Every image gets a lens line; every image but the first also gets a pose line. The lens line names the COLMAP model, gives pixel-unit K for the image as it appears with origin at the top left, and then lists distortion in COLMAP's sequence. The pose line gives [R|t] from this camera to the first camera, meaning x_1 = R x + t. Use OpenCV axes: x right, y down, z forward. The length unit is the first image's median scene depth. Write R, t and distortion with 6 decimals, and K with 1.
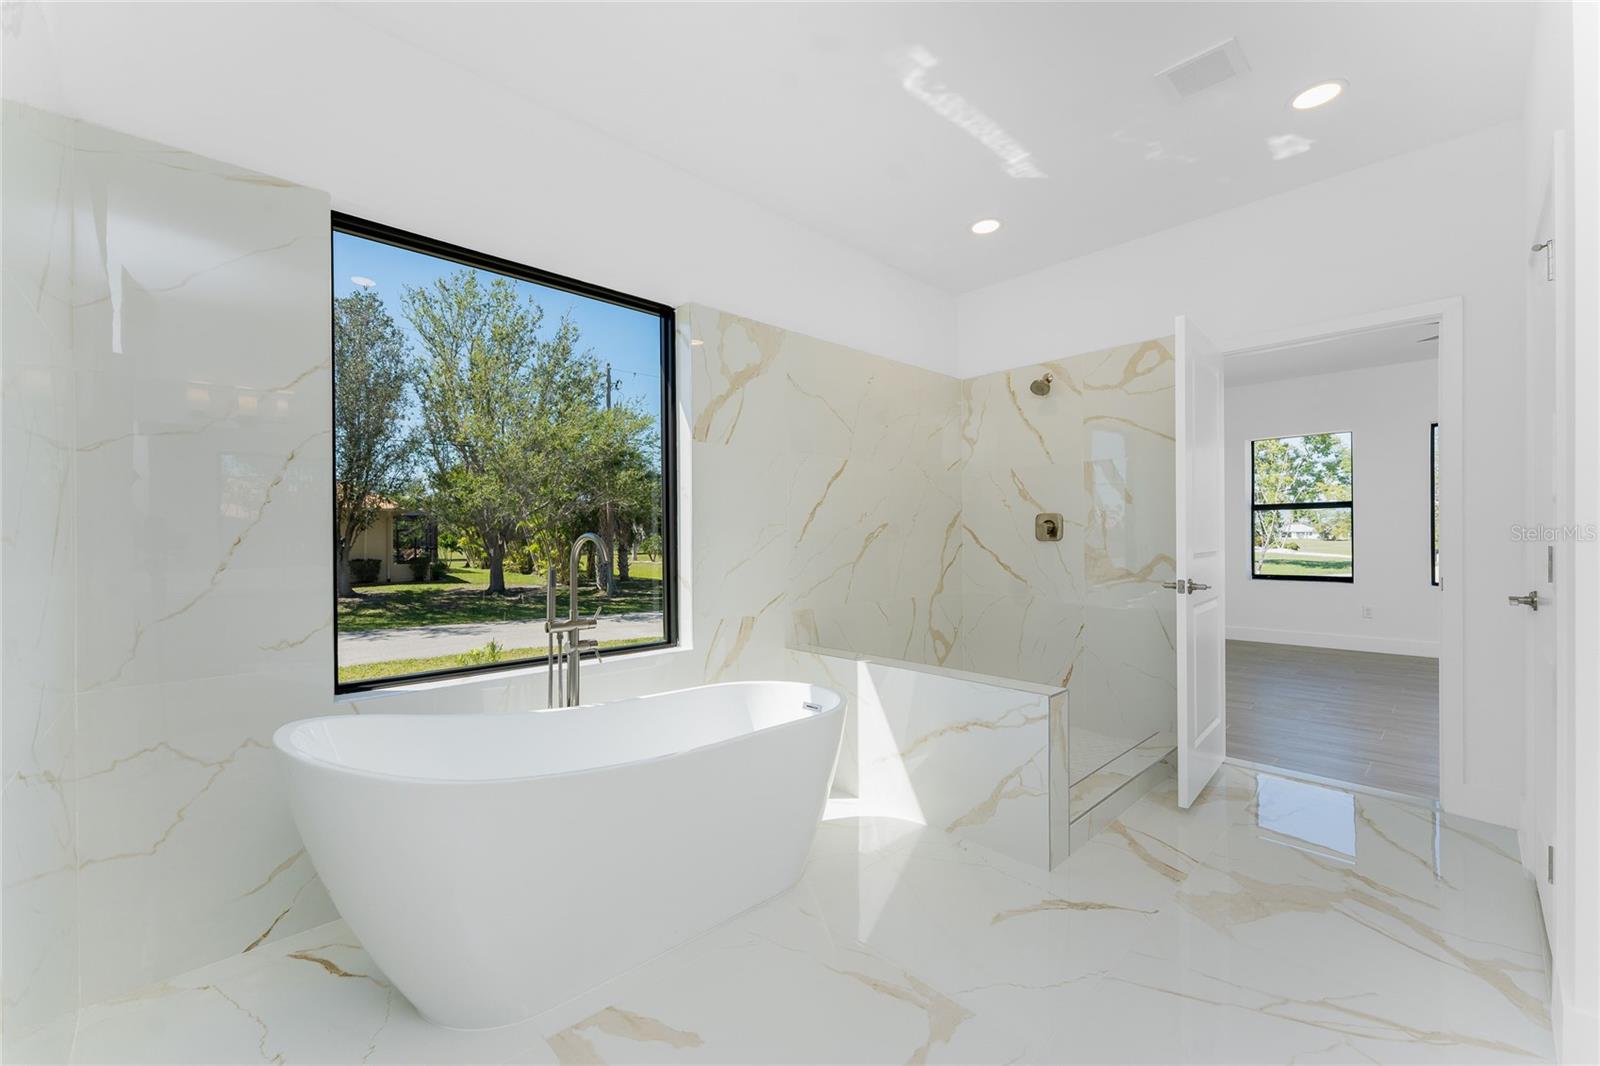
lens RADIAL K [[639.3, 0, 807.4], [0, 639.3, 538.7], [0, 0, 1]] dist [0.002046, -0.000085]
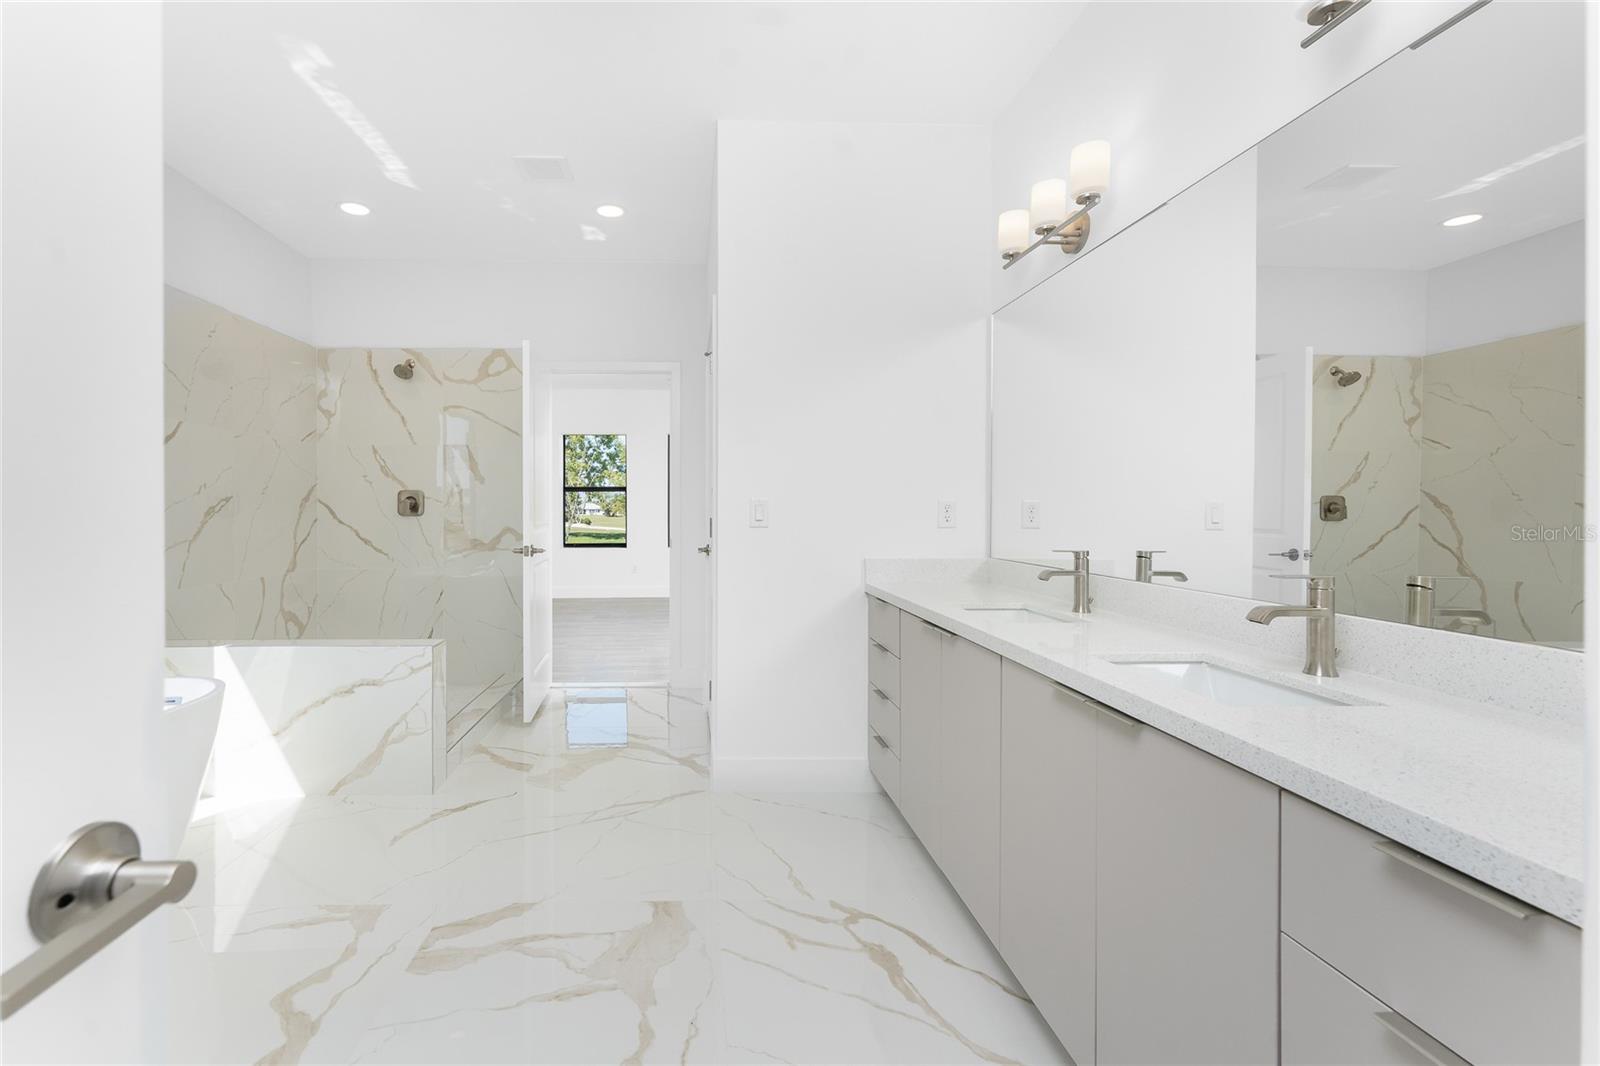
lens RADIAL K [[664.4, 0, 701.7], [0, 664.4, 510.3], [0, 0, 1]] dist [-0.000392, -0.000101]
pose [[0.682033, 0.006768, 0.731290, -0.110722], [-0.001919, 0.999970, -0.007465, 0.001490], [-0.731319, 0.003689, 0.682026, -0.122845]]
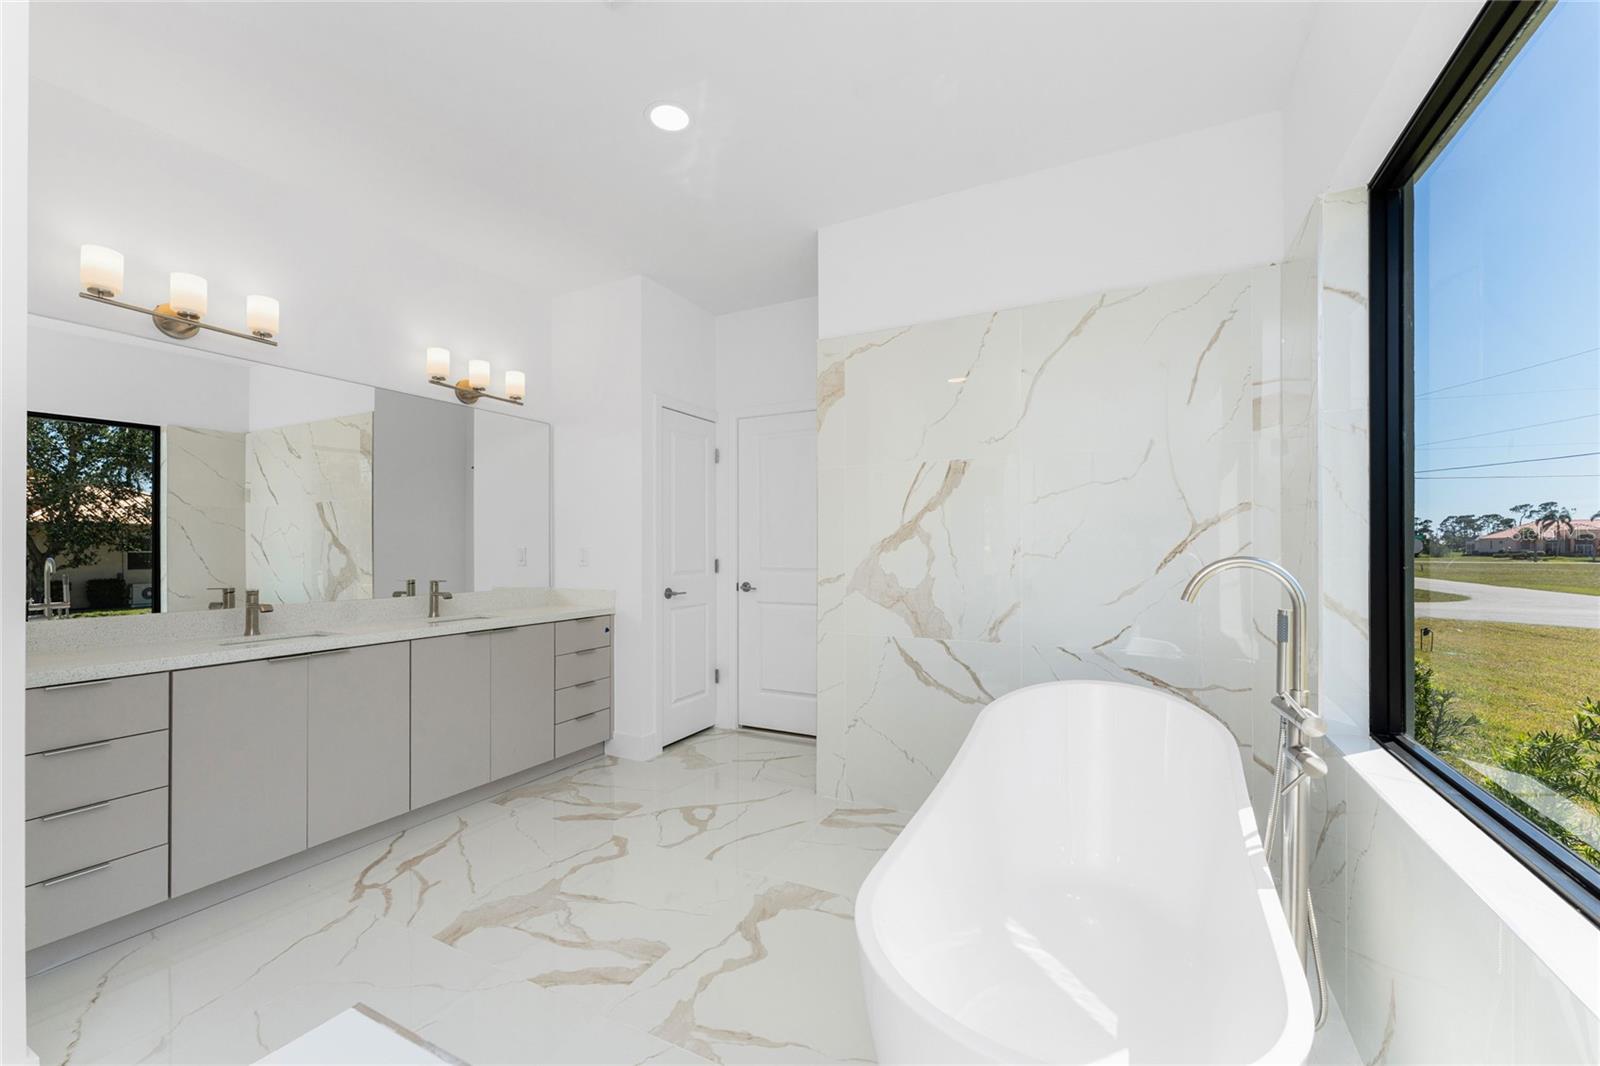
lens RADIAL K [[651.2, 0, 799.2], [0, 651.2, 546.2], [0, 0, 1]] dist [0.000619, -0.000048]
pose [[-0.948648, 0.007315, -0.316250, 0.149730], [0.007593, 0.999971, 0.000352, -0.011448], [0.316244, -0.002068, -0.948676, 0.864398]]
